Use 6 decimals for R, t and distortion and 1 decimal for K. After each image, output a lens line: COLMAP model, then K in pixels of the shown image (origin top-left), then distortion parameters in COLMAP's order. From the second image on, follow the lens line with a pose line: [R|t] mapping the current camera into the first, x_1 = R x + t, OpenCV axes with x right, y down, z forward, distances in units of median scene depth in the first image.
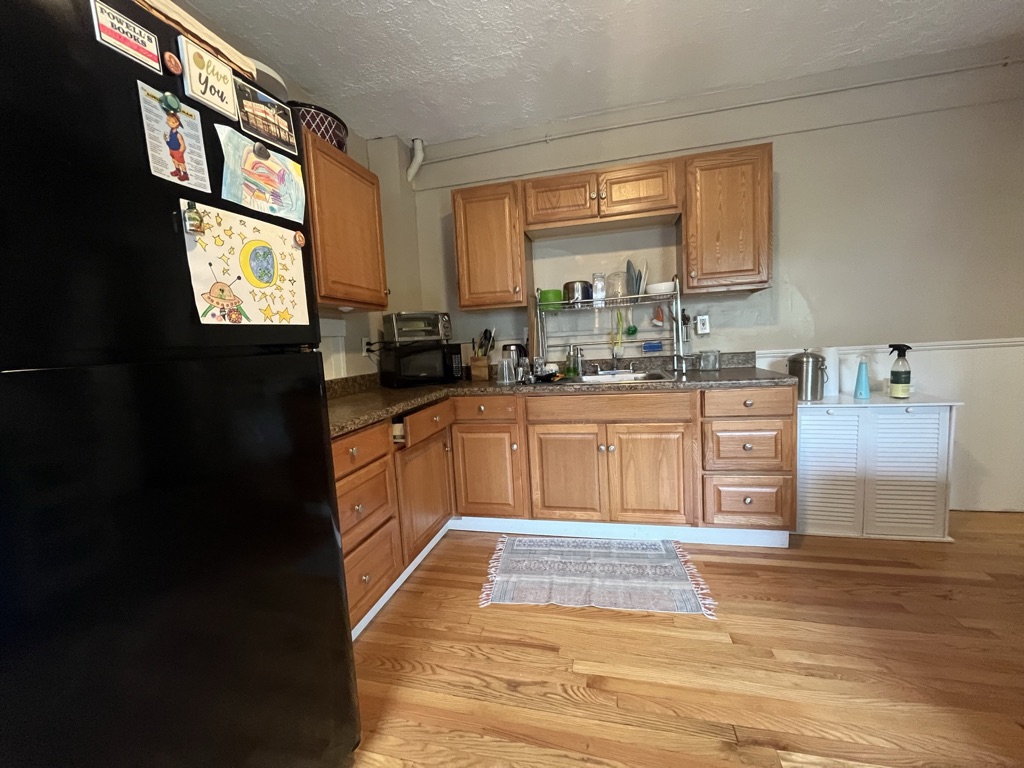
lens RADIAL K [[411.7, 0, 513.5], [0, 411.7, 382.8], [0, 0, 1]] dist [-0.001406, 0.000178]
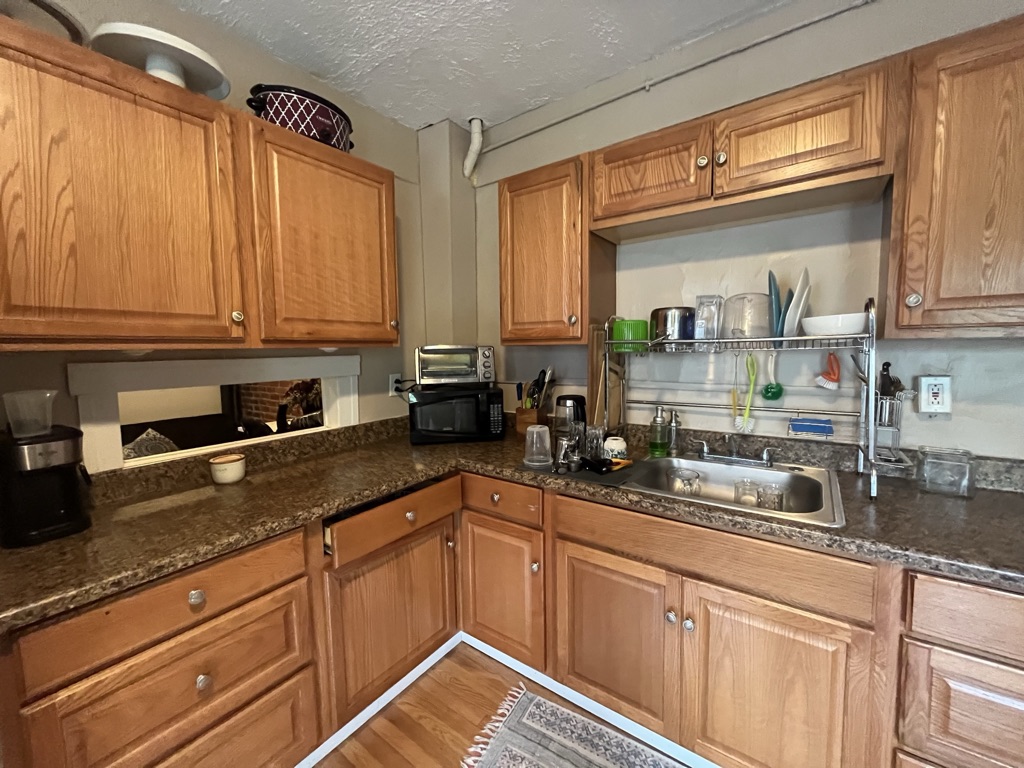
lens RADIAL K [[411.7, 0, 513.5], [0, 411.7, 382.8], [0, 0, 1]] dist [-0.001406, 0.000178]
pose [[0.923951, 0.073138, -0.375454, 0.180322], [-0.071981, 0.997259, 0.017129, -0.132412], [0.375678, 0.011199, 0.926683, 0.356518]]
